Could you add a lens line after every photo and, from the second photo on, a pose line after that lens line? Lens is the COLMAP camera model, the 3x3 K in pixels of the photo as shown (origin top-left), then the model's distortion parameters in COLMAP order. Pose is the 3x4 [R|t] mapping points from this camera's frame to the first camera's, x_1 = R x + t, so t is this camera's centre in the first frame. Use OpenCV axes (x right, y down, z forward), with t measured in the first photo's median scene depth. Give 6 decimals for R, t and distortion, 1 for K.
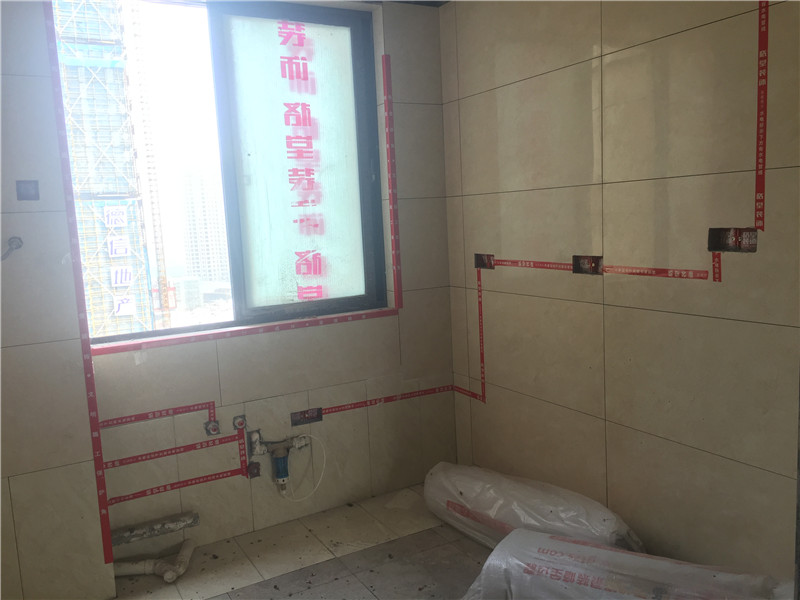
lens RADIAL K [[683.8, 0, 402.4], [0, 683.8, 300.4], [0, 0, 1]] dist [0.073776, -0.093341]
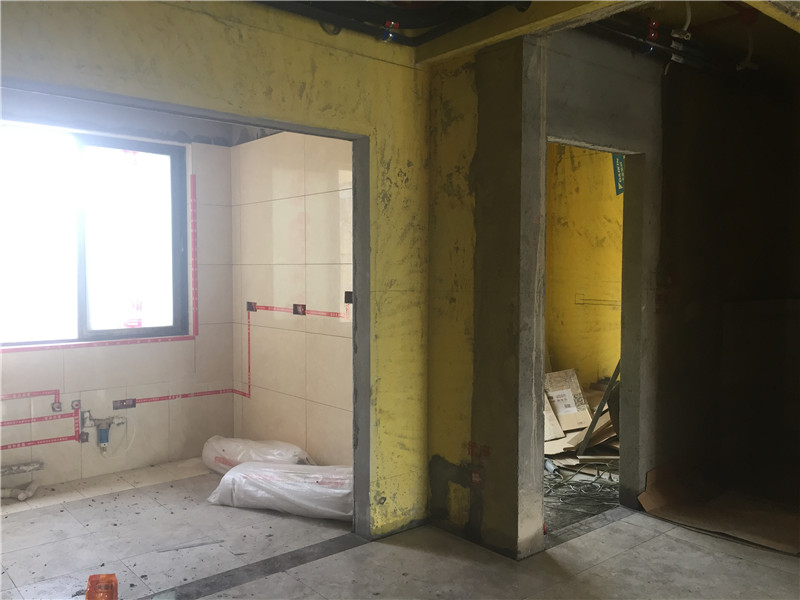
lens RADIAL K [[683.8, 0, 405.0], [0, 683.8, 298.2], [0, 0, 1]] dist [0.073776, -0.093341]
pose [[0.980732, 0.043719, 0.190404, 0.174762], [-0.027040, 0.995634, -0.089335, 0.058993], [-0.193479, 0.082466, 0.977633, -0.657961]]
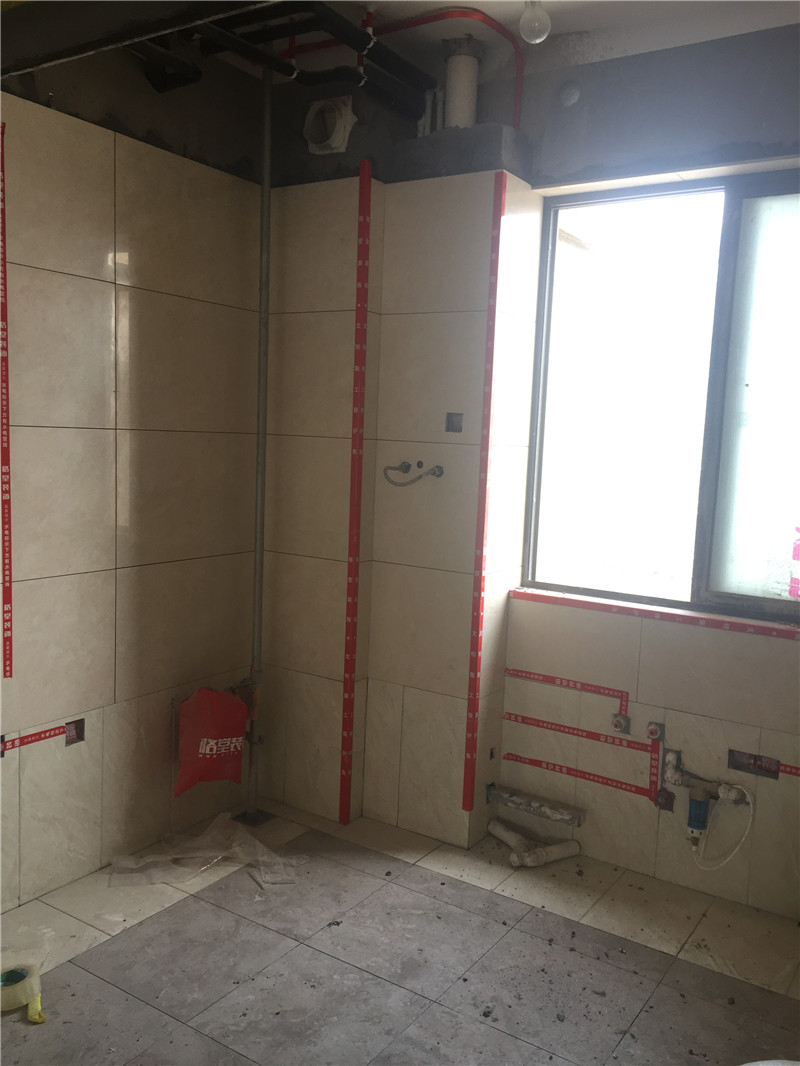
lens RADIAL K [[911.1, 0, 403.0], [0, 911.1, 538.3], [0, 0, 1]] dist [0.073776, -0.093341]
pose [[0.450030, 0.173615, -0.875974, 0.495929], [-0.176134, 0.978907, 0.103528, -0.090174], [0.875471, 0.107698, 0.471117, 0.241839]]
